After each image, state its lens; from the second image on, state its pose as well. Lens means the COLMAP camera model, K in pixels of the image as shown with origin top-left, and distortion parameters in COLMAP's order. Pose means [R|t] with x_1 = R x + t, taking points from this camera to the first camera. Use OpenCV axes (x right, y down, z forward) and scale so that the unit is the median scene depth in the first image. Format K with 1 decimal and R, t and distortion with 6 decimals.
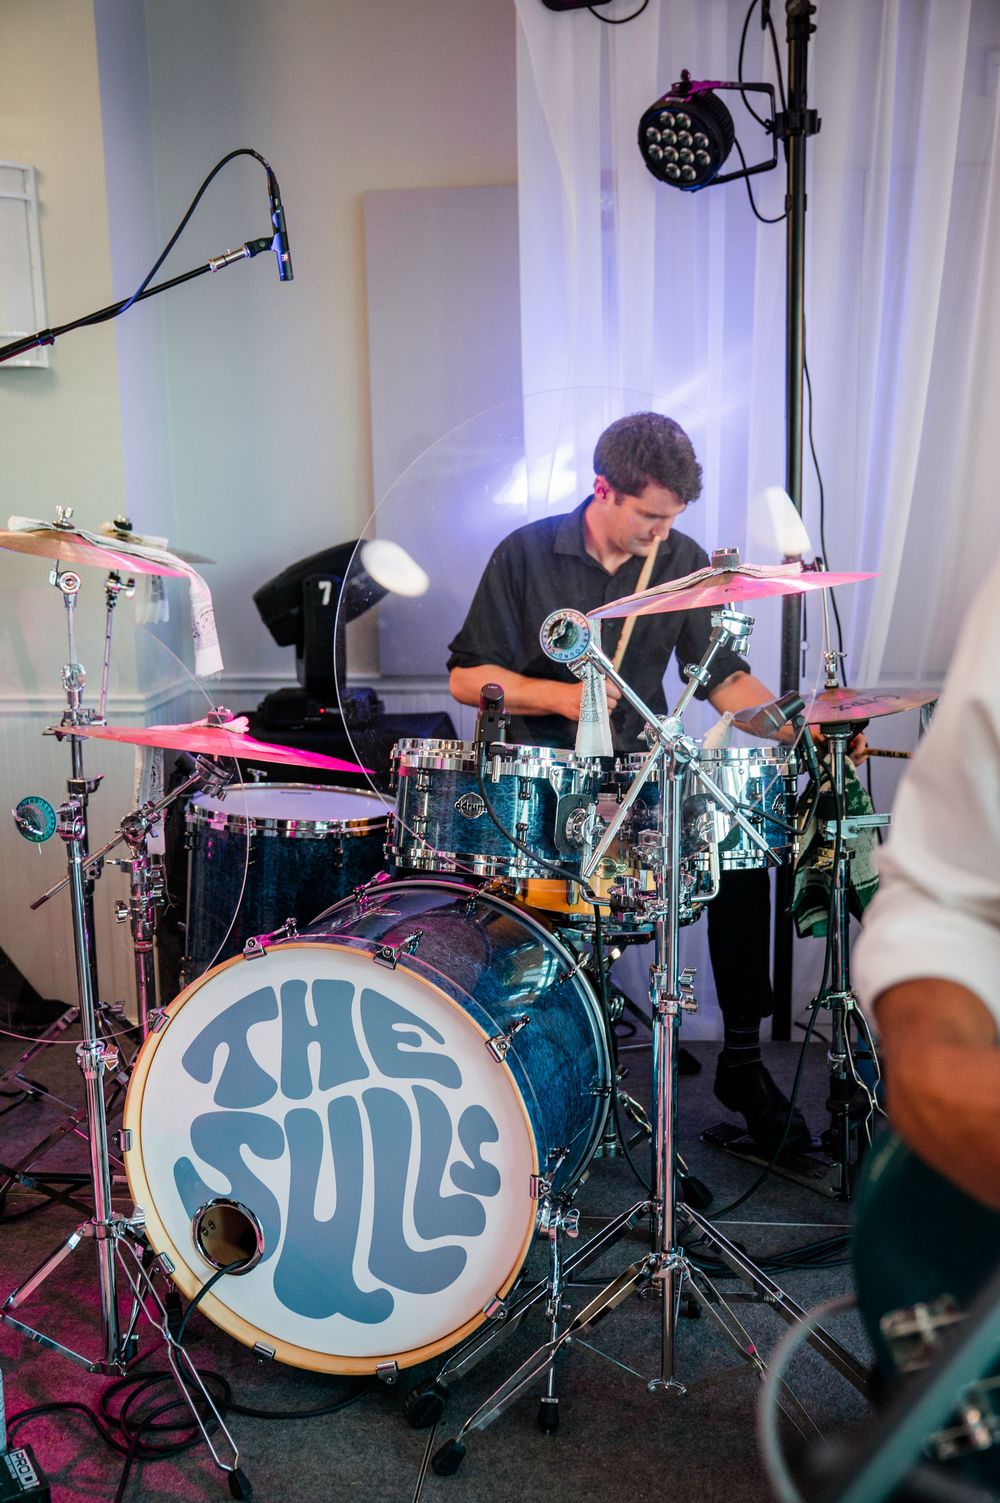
lens RADIAL K [[1581.3, 0, 501.5], [0, 1581.3, 747.3], [0, 0, 1]] dist [0.019620, 0.000000]
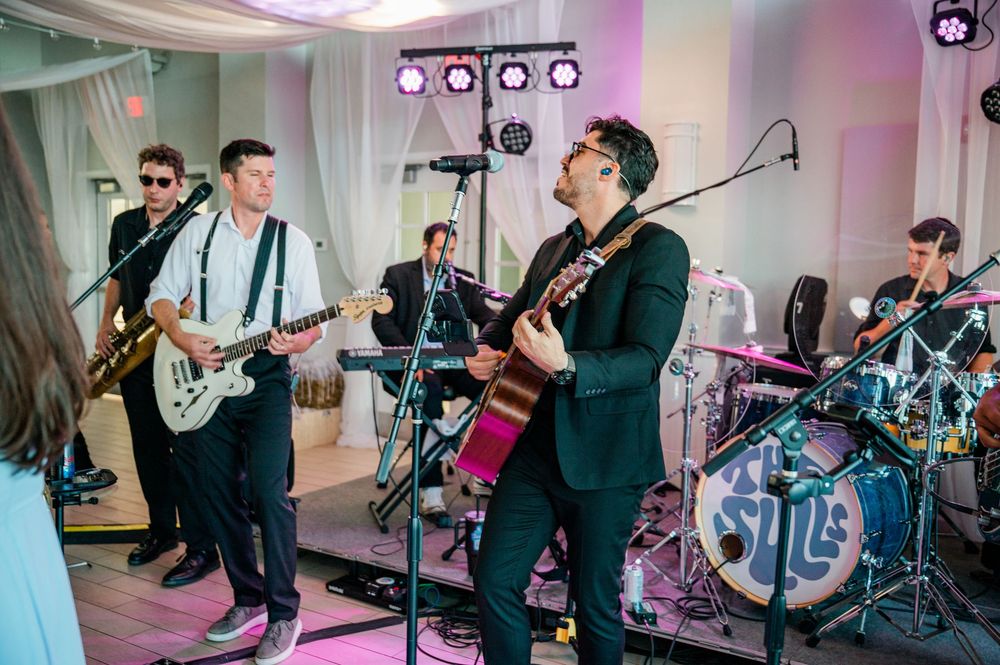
lens RADIAL K [[944.2, 0, 502.3], [0, 944.2, 332.2], [0, 0, 1]] dist [-0.008827, 0.000000]
pose [[0.894740, 0.072353, -0.440687, 0.131409], [-0.118034, 0.990011, -0.077106, 0.130387], [0.430706, 0.121006, 0.894343, -0.516737]]
